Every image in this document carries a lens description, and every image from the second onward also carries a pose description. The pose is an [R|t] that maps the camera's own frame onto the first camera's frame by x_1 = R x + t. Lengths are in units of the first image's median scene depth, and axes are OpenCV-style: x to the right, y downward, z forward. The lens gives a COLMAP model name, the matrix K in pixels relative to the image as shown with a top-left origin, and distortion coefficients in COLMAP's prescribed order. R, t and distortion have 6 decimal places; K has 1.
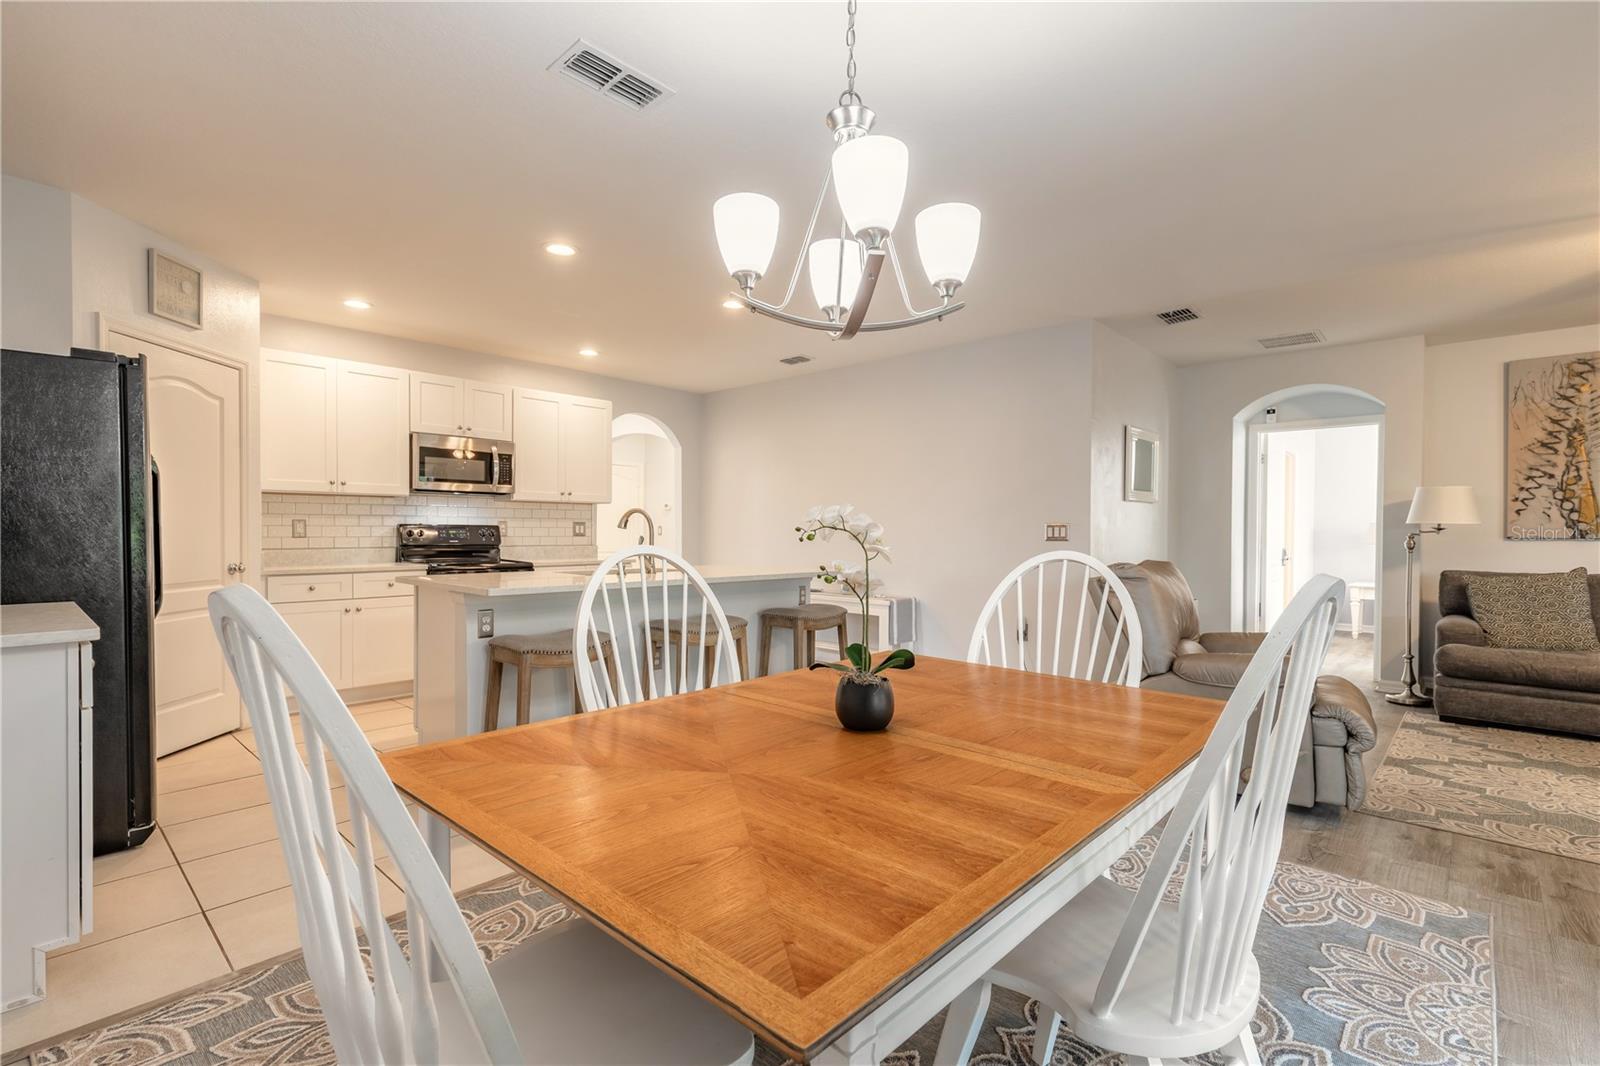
lens RADIAL K [[737.9, 0, 803.4], [0, 737.9, 536.4], [0, 0, 1]] dist [0.009275, -0.002860]
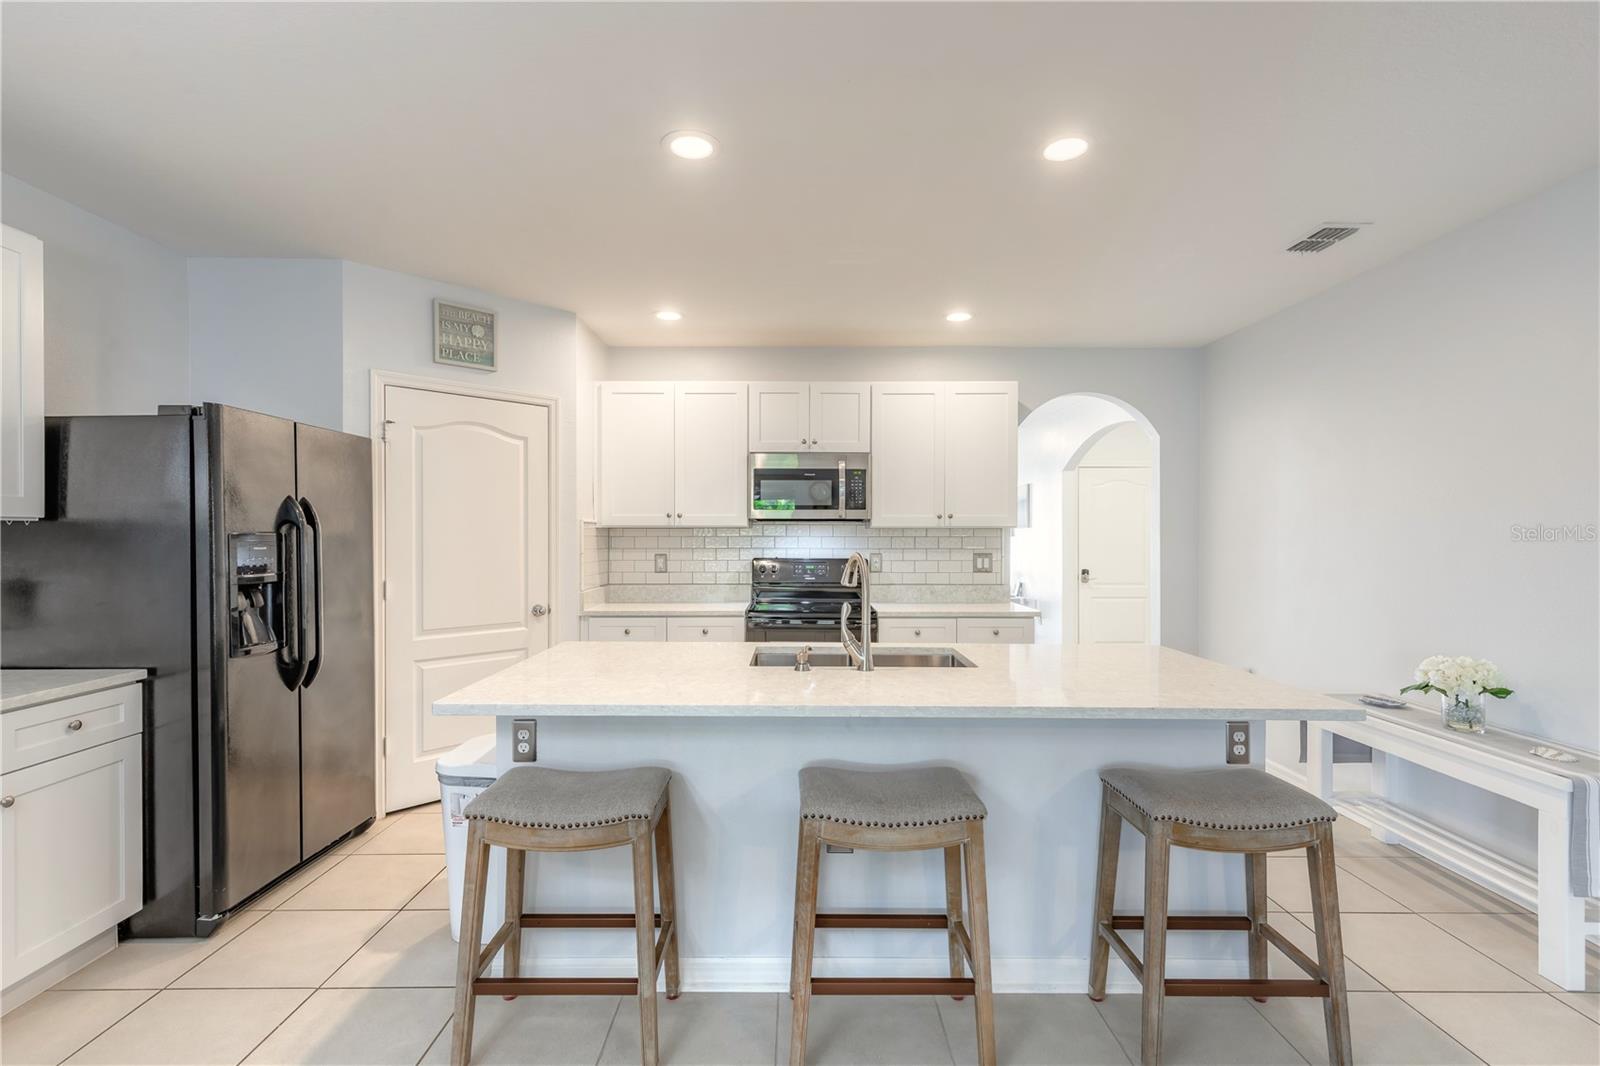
lens RADIAL K [[737.9, 0, 790.0], [0, 737.9, 537.5], [0, 0, 1]] dist [0.009275, -0.002860]
pose [[0.672515, -0.001548, -0.740081, 0.160673], [-0.003477, 0.999980, -0.005251, -0.044571], [0.740075, 0.006105, 0.672497, 0.538516]]
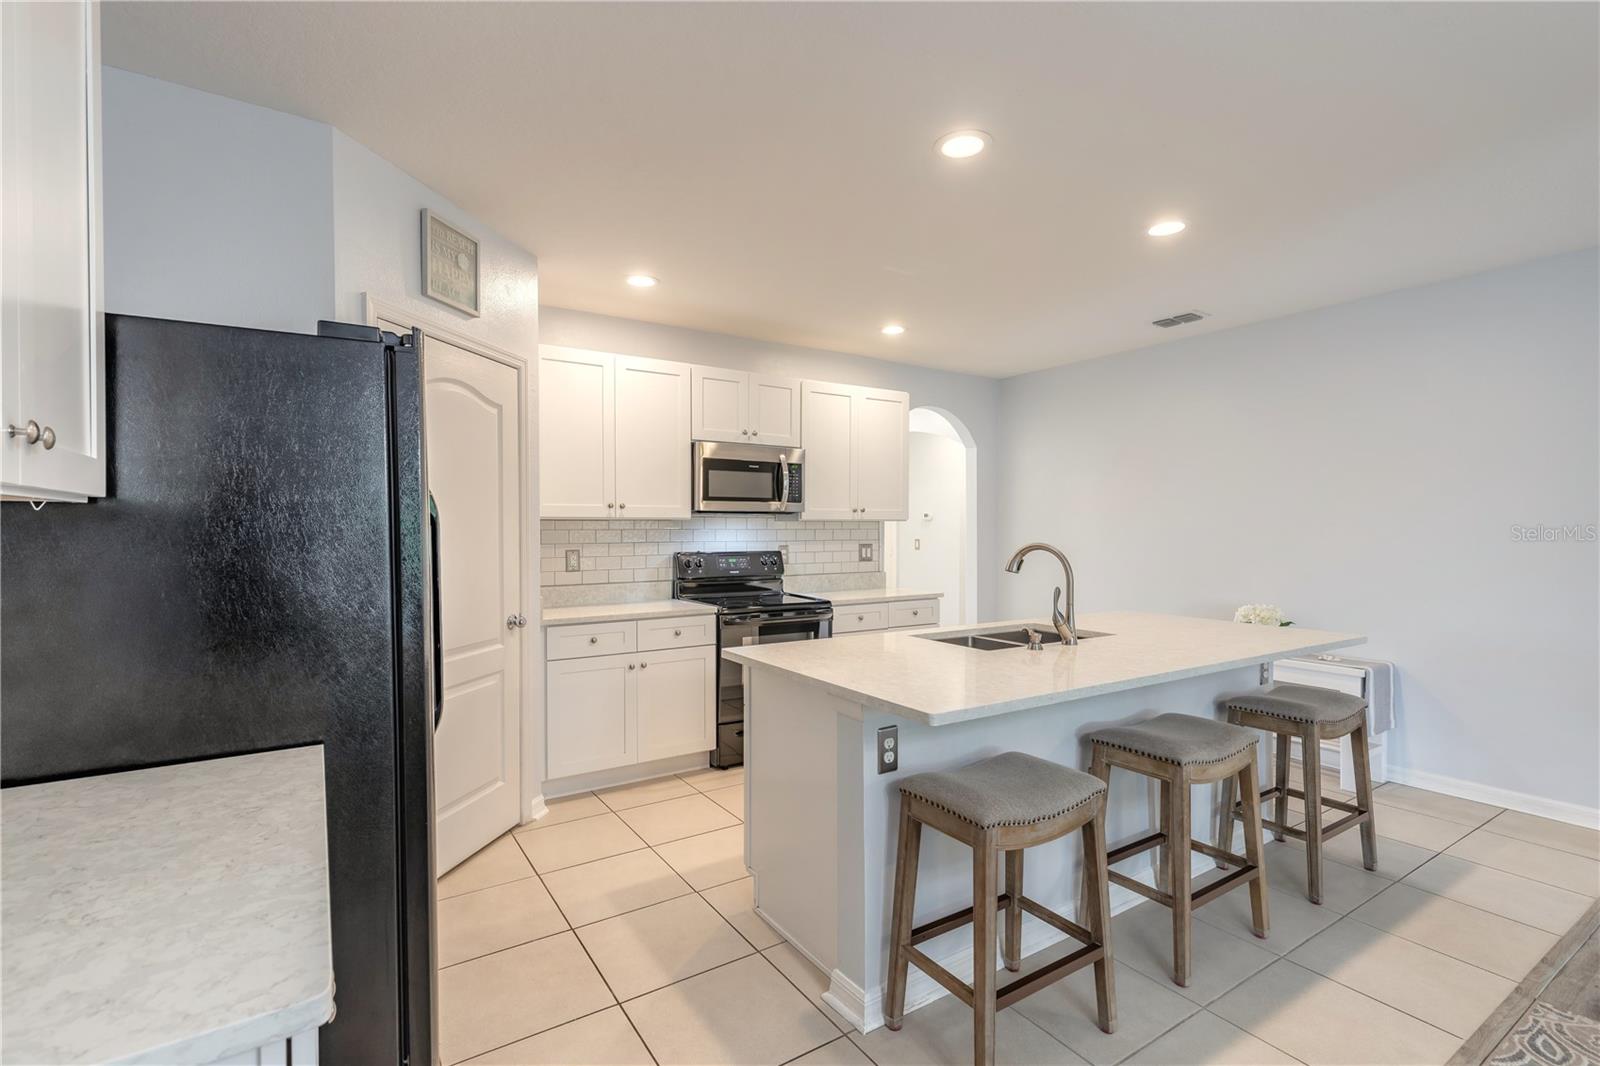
lens RADIAL K [[737.9, 0, 796.5], [0, 737.9, 535.2], [0, 0, 1]] dist [0.009275, -0.002860]
pose [[0.968876, -0.003208, -0.247527, -0.259062], [0.003715, 0.999992, 0.001579, -0.044564], [0.247520, -0.002449, 0.968880, 0.287971]]
